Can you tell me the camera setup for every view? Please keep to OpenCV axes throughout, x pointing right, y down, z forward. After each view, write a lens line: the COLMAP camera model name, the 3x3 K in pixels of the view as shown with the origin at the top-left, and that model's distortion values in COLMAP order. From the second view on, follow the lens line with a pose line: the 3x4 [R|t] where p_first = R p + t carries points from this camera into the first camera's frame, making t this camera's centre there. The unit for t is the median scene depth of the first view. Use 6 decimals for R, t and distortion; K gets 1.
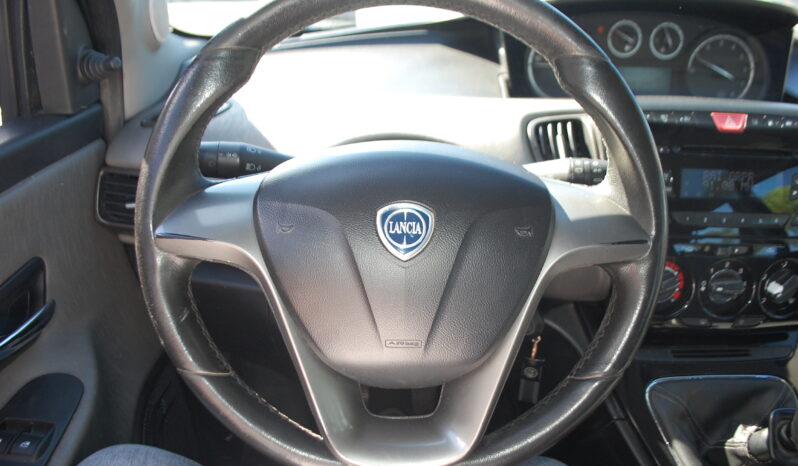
lens RADIAL K [[612.1, 0, 399.3], [0, 612.1, 250.5], [0, 0, 1]] dist [-0.088499, 0.001187]
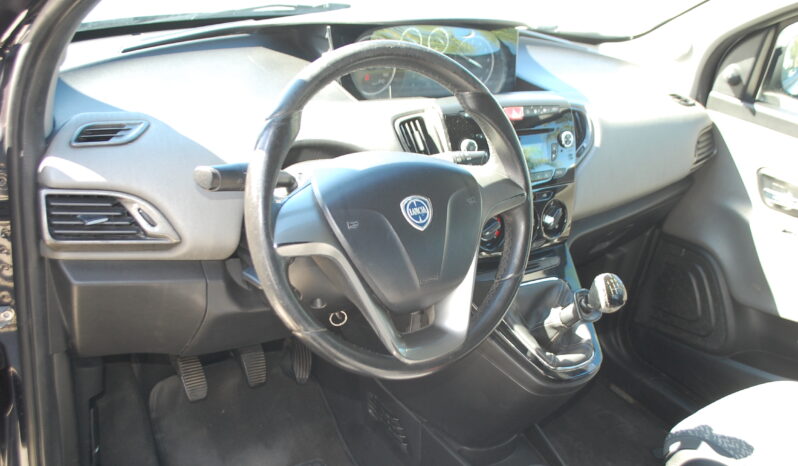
lens RADIAL K [[815.7, 0, 399.0], [0, 815.7, 233.0], [0, 0, 1]] dist [-0.081542, -0.006398]
pose [[0.828703, -0.142825, 0.541157, -0.823012], [0.131599, 0.989508, 0.059631, -0.077238], [-0.543996, 0.021799, 0.838804, -0.545346]]
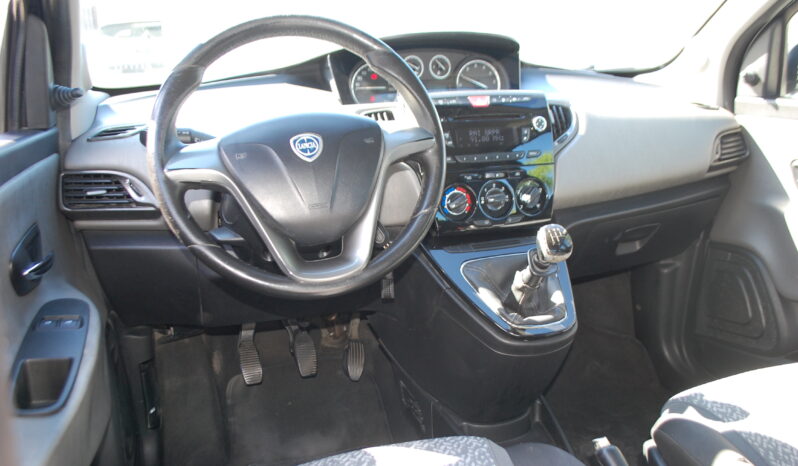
lens RADIAL K [[666.5, 0, 399.1], [0, 666.5, 248.0], [0, 0, 1]] dist [-0.089123, -0.003121]
pose [[0.953204, -0.122949, 0.276199, -0.212297], [0.165413, 0.976796, -0.136047, 0.390721], [-0.253063, 0.175368, 0.951423, -0.617633]]
